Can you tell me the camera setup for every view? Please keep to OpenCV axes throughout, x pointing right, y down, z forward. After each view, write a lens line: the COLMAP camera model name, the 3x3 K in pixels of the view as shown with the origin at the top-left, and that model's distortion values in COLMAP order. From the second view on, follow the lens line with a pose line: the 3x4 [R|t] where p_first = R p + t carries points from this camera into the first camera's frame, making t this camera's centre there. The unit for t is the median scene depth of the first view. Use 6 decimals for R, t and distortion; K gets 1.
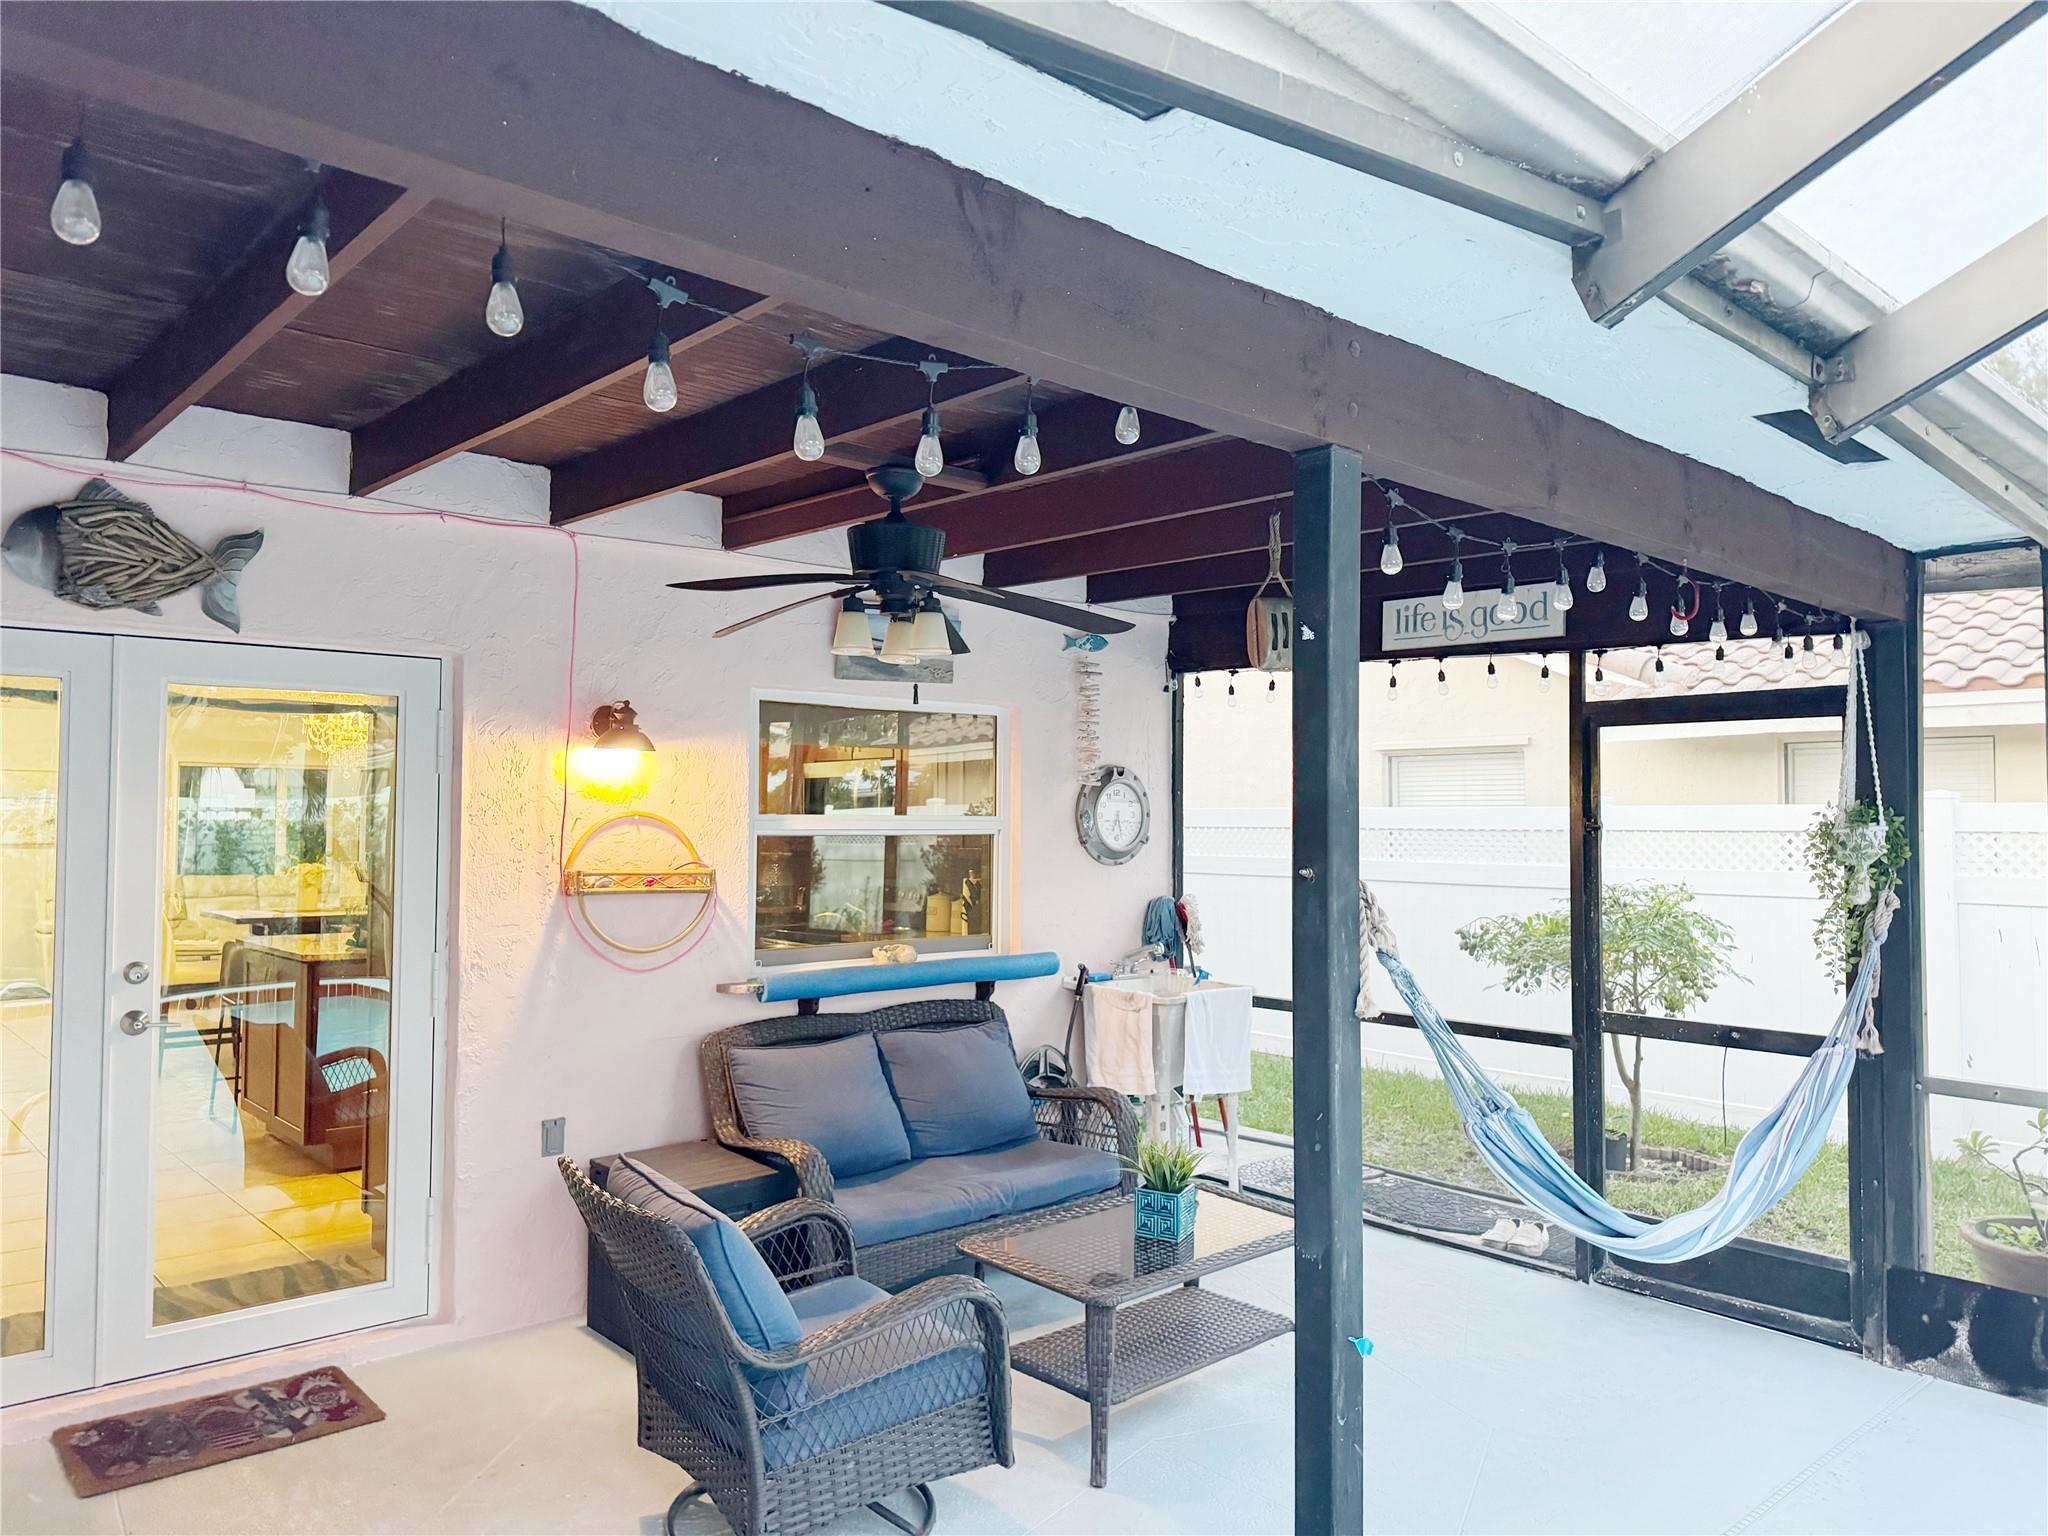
lens RADIAL K [[1430.4, 0, 1024.0], [0, 1430.4, 768.0], [0, 0, 1]] dist [0.040804, -0.063808]
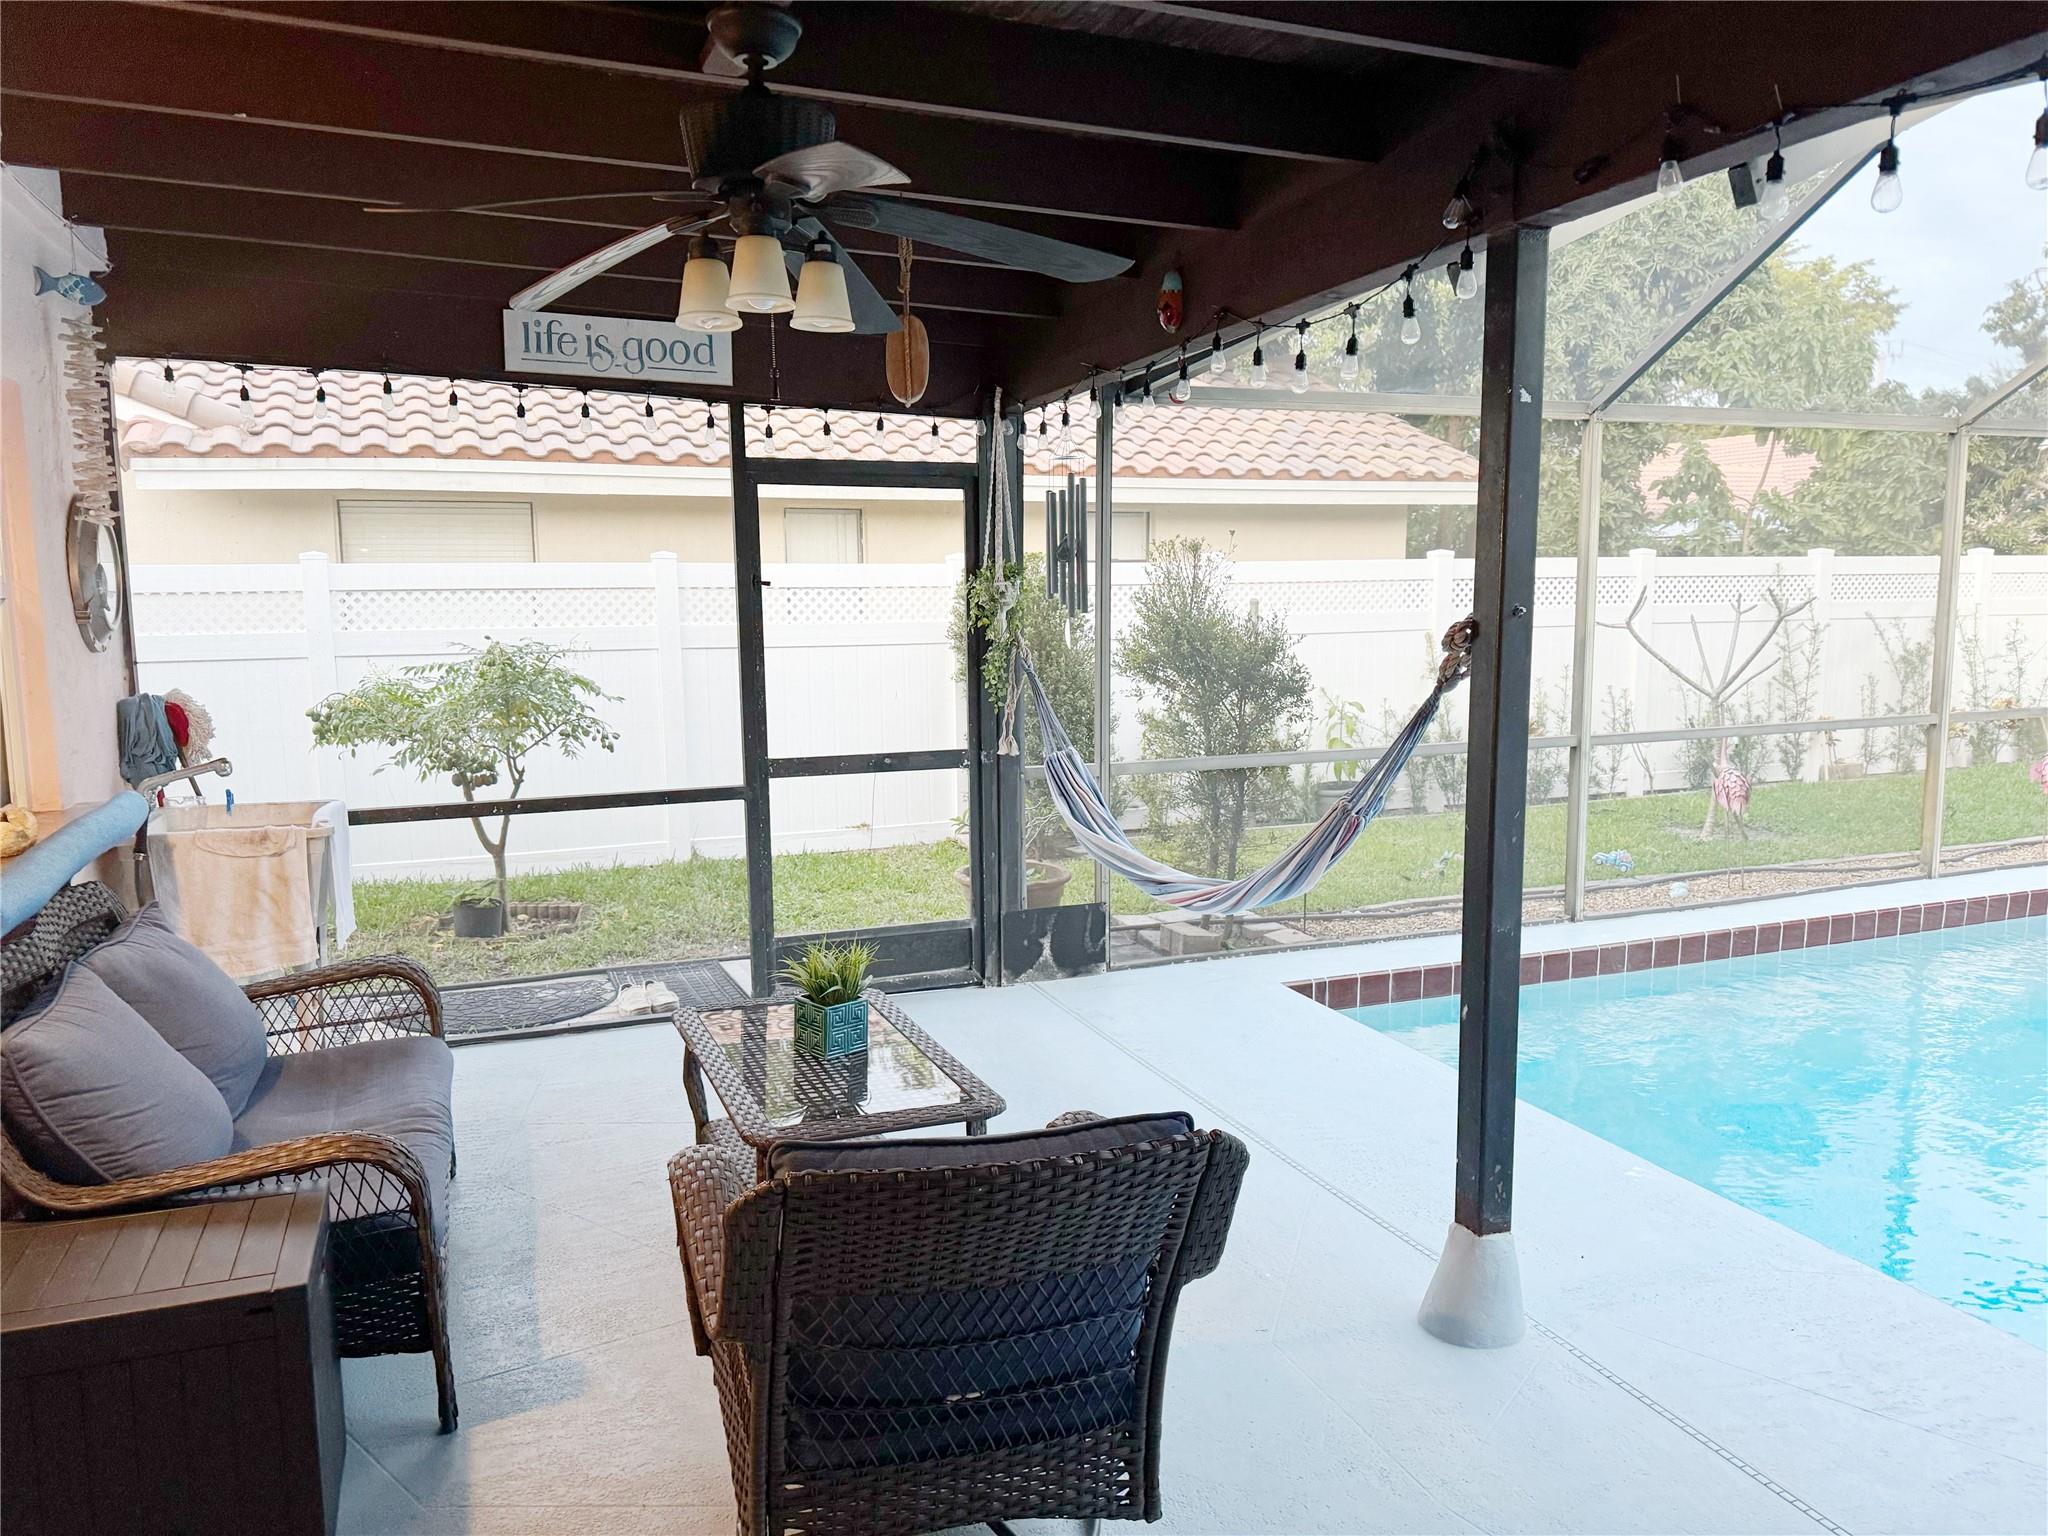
lens RADIAL K [[1362.8, 0, 1024.0], [0, 1362.8, 768.0], [0, 0, 1]] dist [-0.004081, -0.004432]
pose [[0.328166, -0.134599, 0.934981, -0.456227], [-0.027303, 0.988031, 0.151820, 0.019027], [-0.944225, -0.075350, 0.320564, 0.489605]]
